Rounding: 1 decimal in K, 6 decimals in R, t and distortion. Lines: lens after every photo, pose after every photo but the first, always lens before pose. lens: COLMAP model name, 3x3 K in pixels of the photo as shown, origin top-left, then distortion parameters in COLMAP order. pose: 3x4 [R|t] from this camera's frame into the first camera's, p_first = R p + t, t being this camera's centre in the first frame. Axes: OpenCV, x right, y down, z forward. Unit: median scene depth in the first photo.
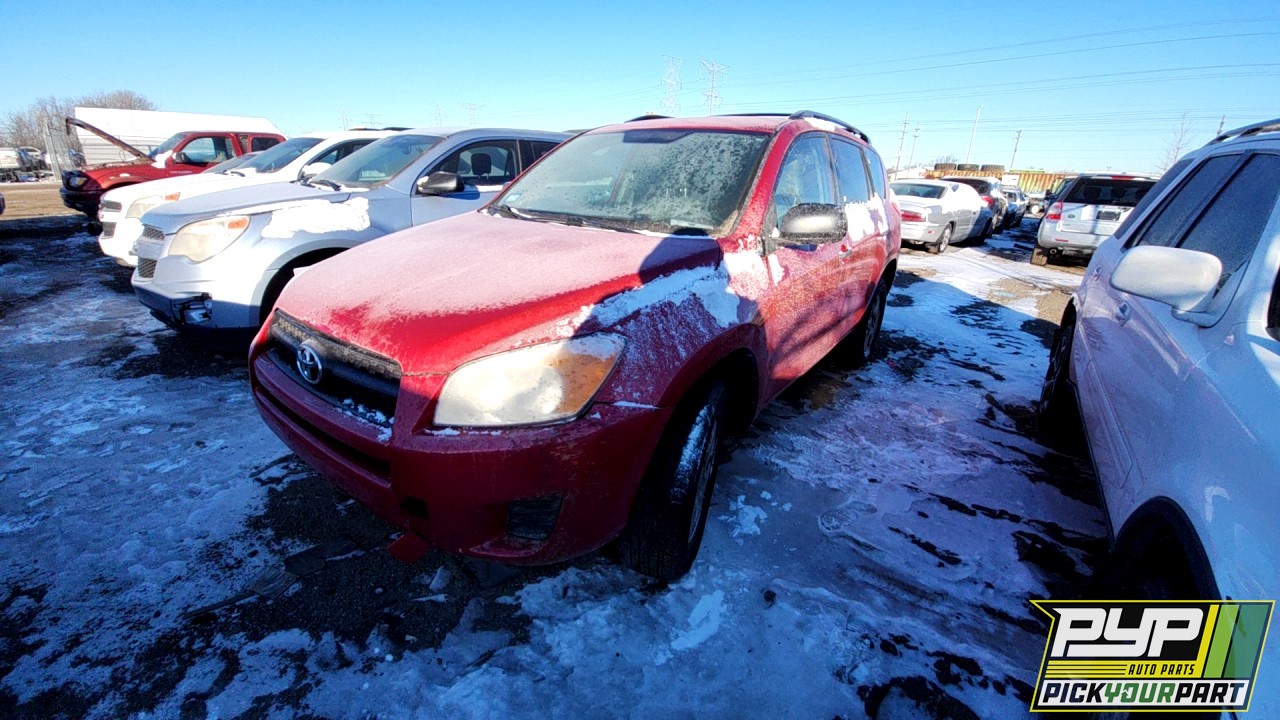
lens RADIAL K [[497.9, 0, 640.0], [0, 497.9, 360.0], [0, 0, 1]] dist [0.002461, -0.011553]
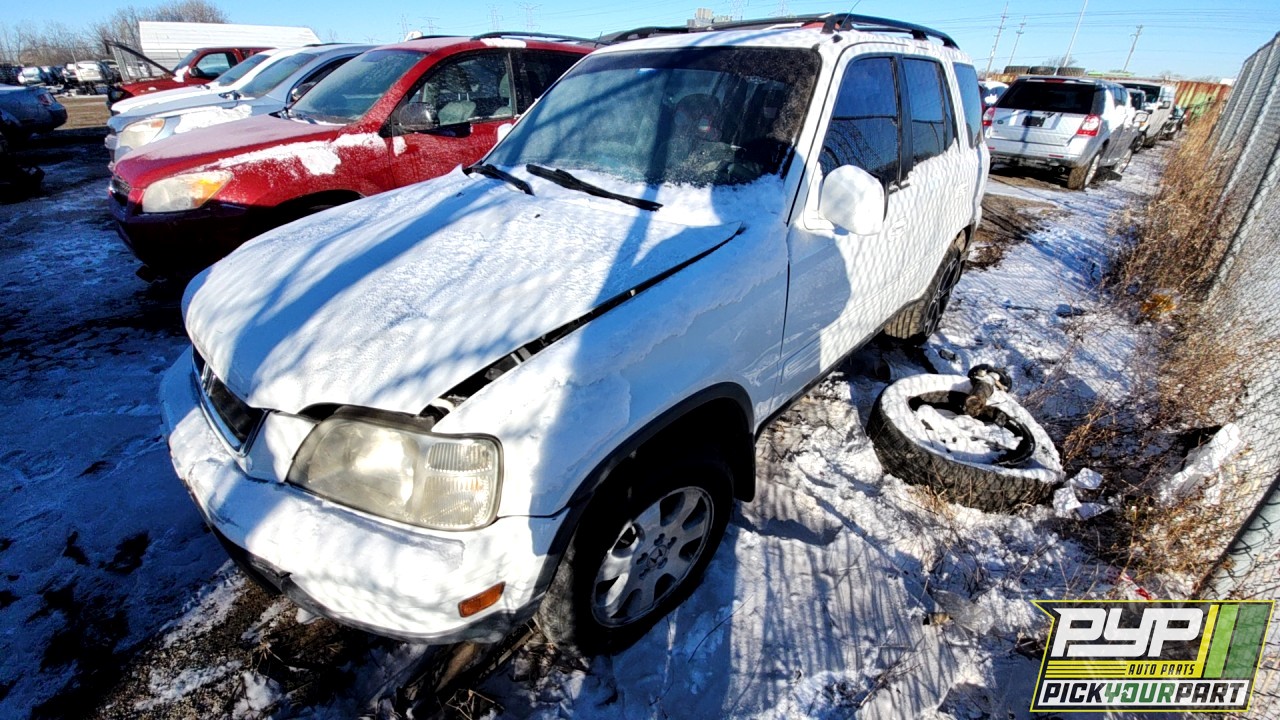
lens RADIAL K [[497.9, 0, 640.0], [0, 497.9, 360.0], [0, 0, 1]] dist [0.002461, -0.011553]
pose [[0.992557, 0.051762, -0.110229, 0.536579], [-0.034229, 0.987259, 0.155393, 0.095373], [0.116868, -0.150464, 0.981683, -0.252991]]
